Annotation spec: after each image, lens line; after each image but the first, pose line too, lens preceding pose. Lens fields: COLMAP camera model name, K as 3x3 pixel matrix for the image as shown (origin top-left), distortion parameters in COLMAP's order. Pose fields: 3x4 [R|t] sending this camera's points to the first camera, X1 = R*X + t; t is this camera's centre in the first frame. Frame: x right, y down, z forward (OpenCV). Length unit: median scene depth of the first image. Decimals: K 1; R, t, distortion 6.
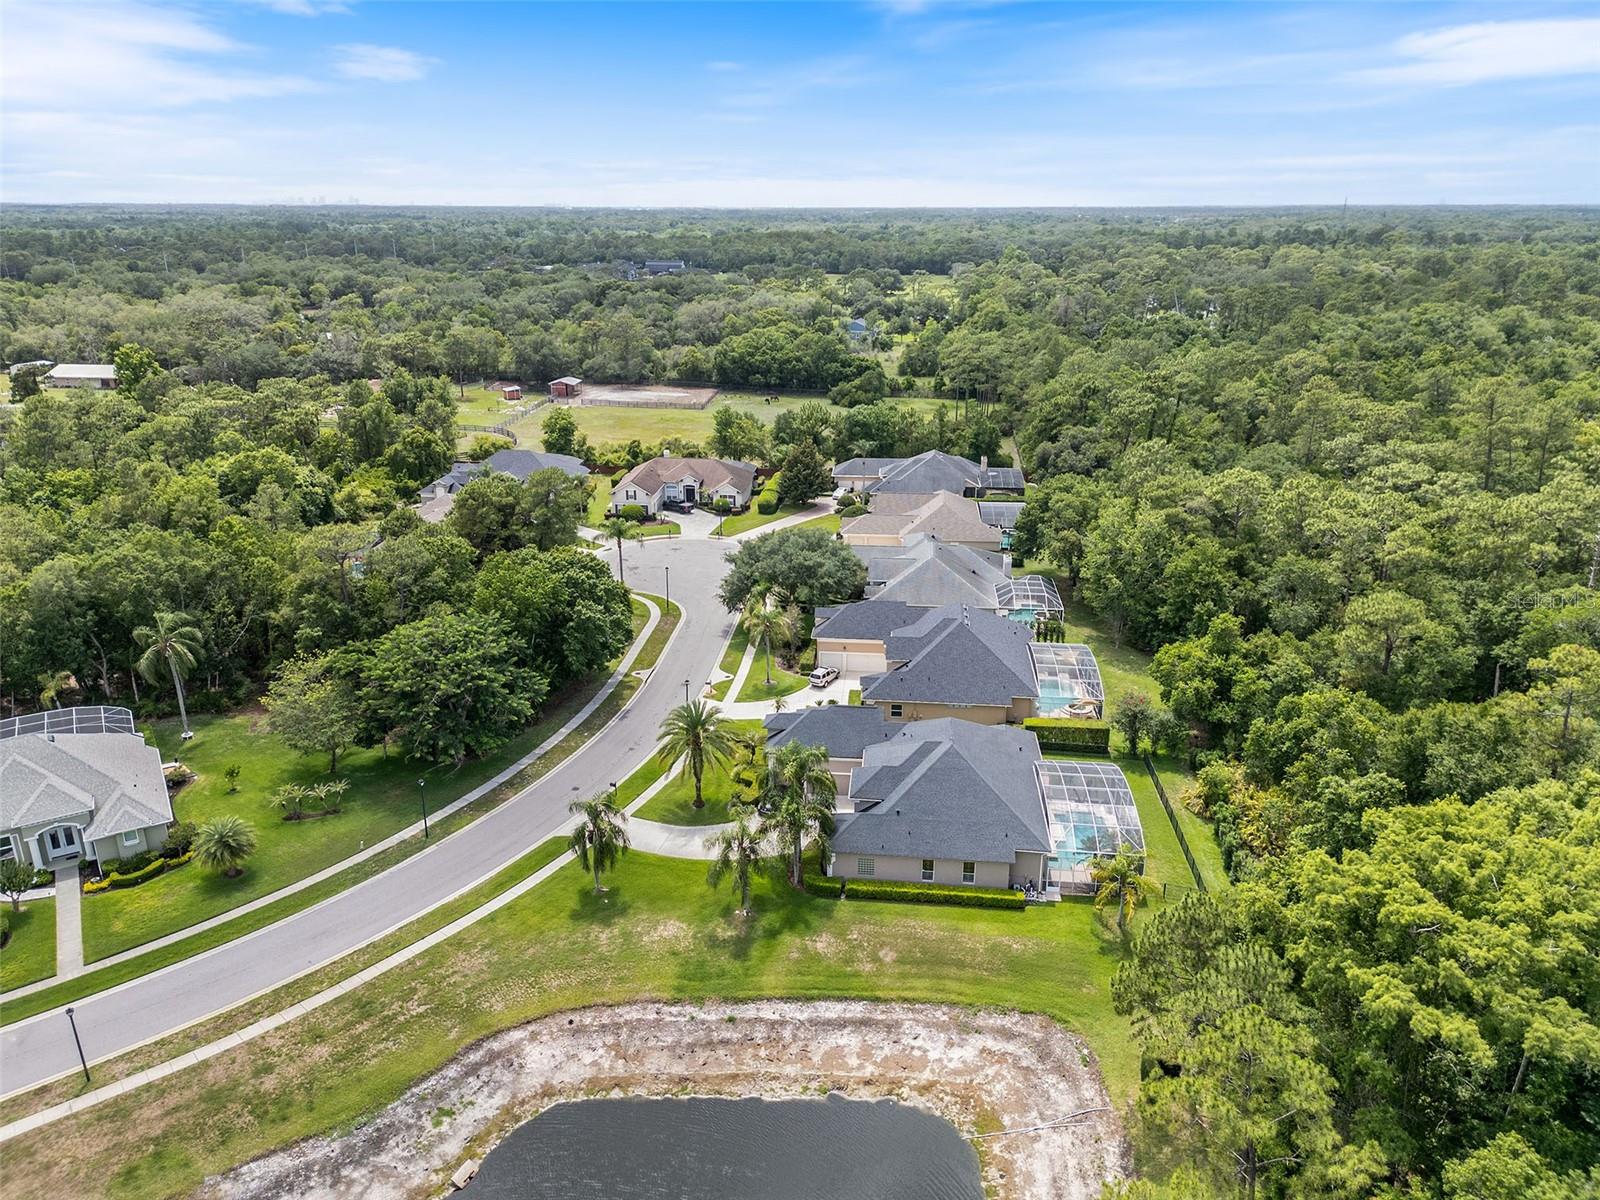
lens RADIAL K [[1124.4, 0, 787.5], [0, 1124.4, 606.7], [0, 0, 1]] dist [0.030065, -0.002926]
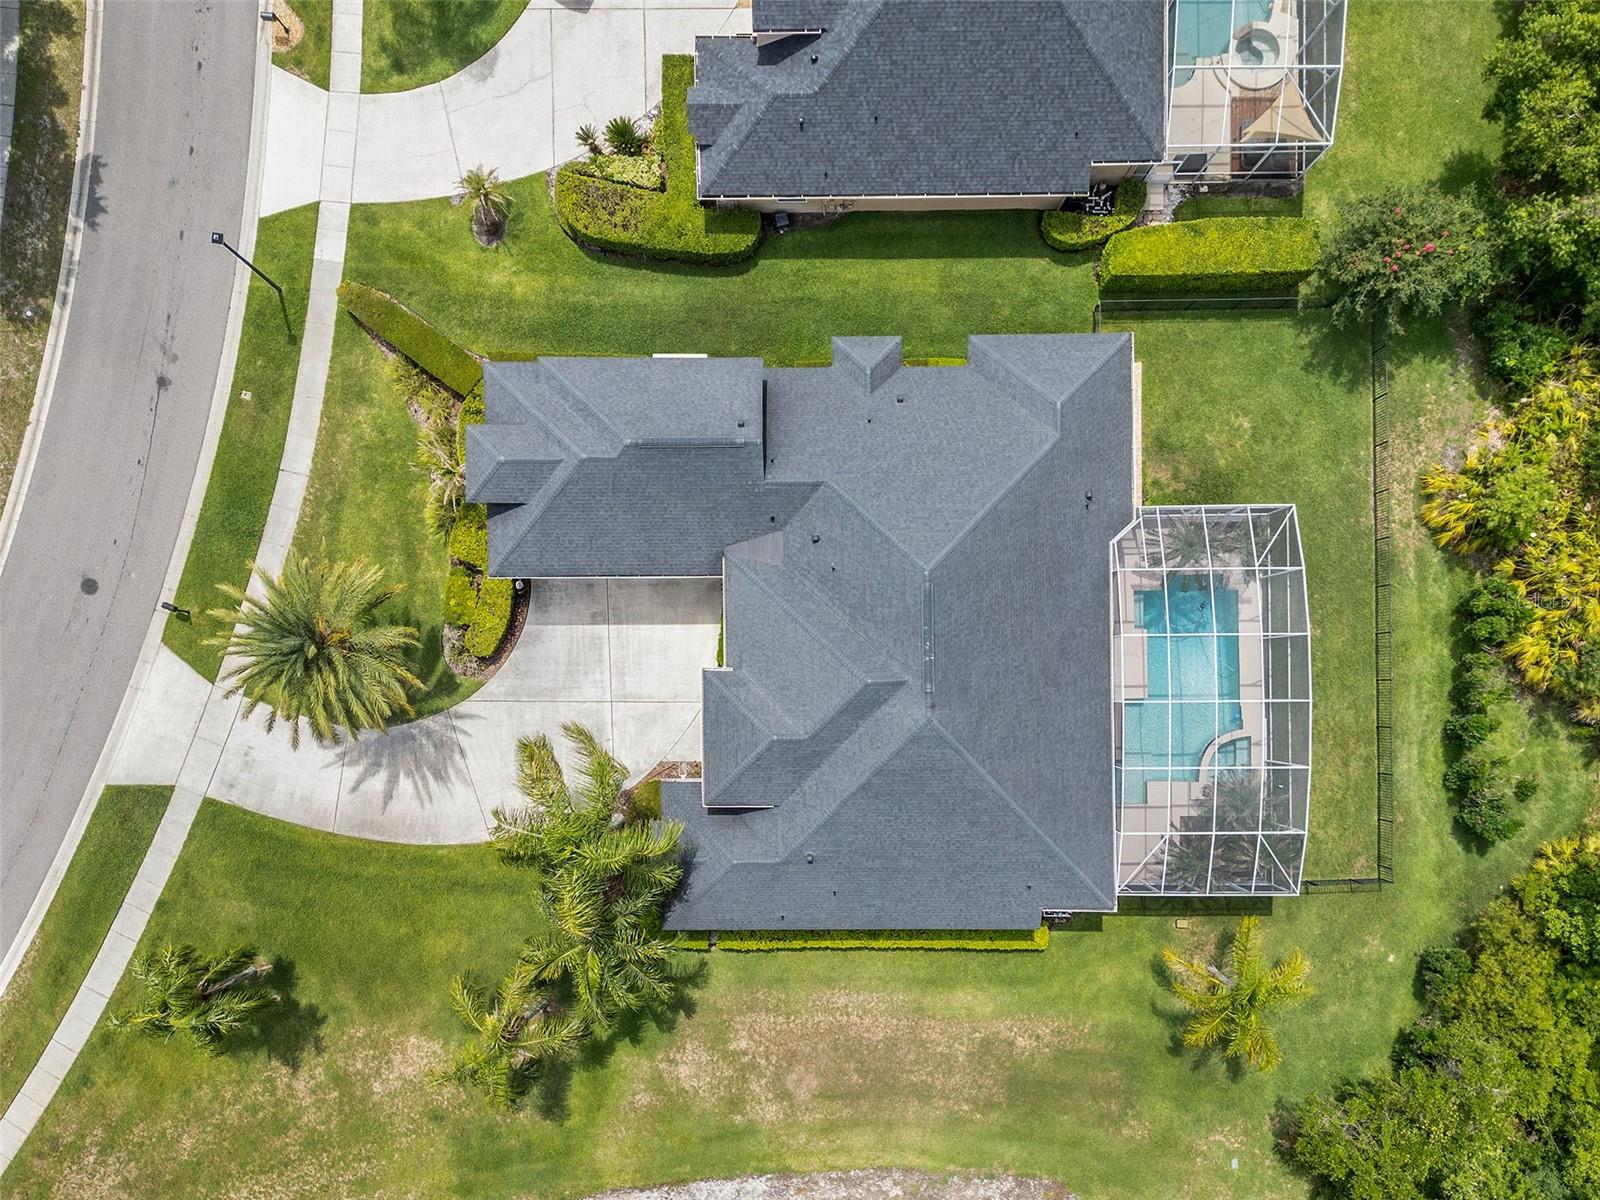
lens RADIAL K [[1124.4, 0, 798.5], [0, 1124.4, 601.5], [0, 0, 1]] dist [0.030065, -0.002926]
pose [[0.992790, -0.119808, -0.003670, 0.124526], [0.042584, 0.323922, 0.945125, -0.338564], [-0.112044, -0.938467, 0.326689, 1.091321]]
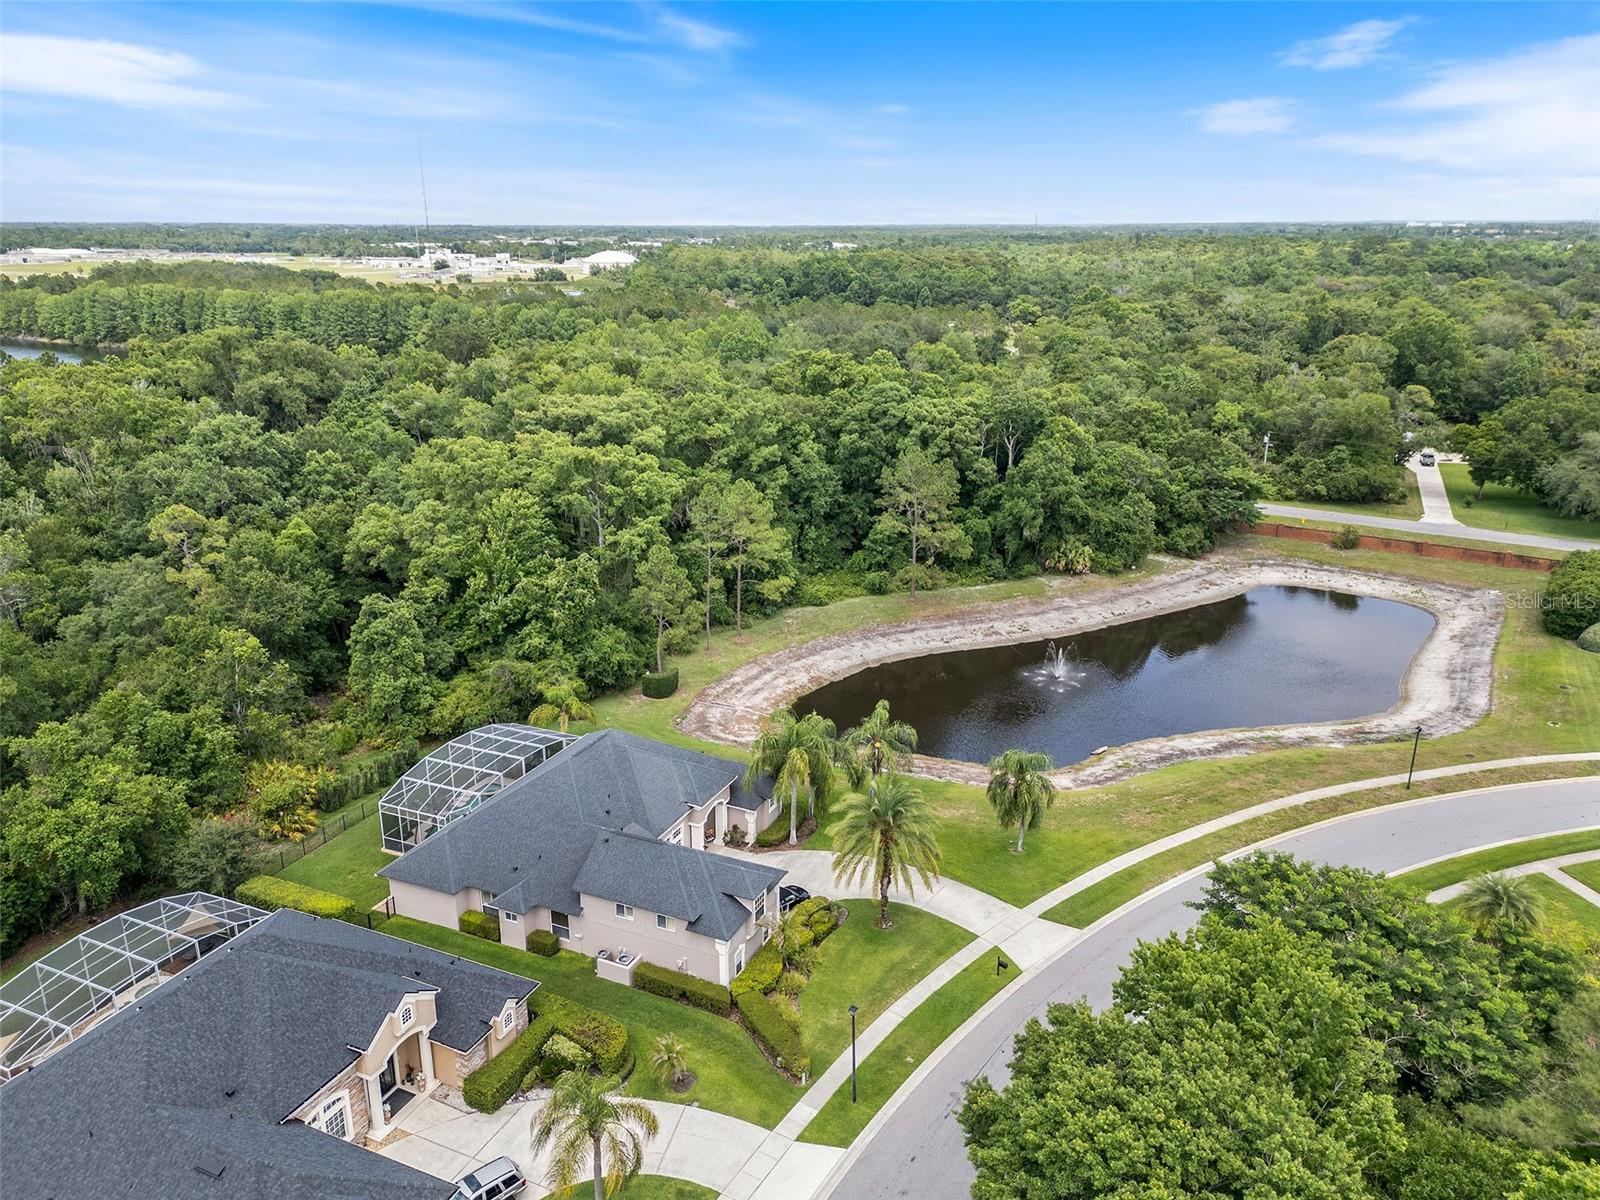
lens RADIAL K [[1124.4, 0, 799.5], [0, 1124.4, 602.0], [0, 0, 1]] dist [0.030065, -0.002926]
pose [[-0.944465, -0.082417, 0.318109, -0.311823], [0.128617, 0.798099, 0.588638, -0.552991], [-0.302397, 0.596862, -0.743177, 1.850698]]
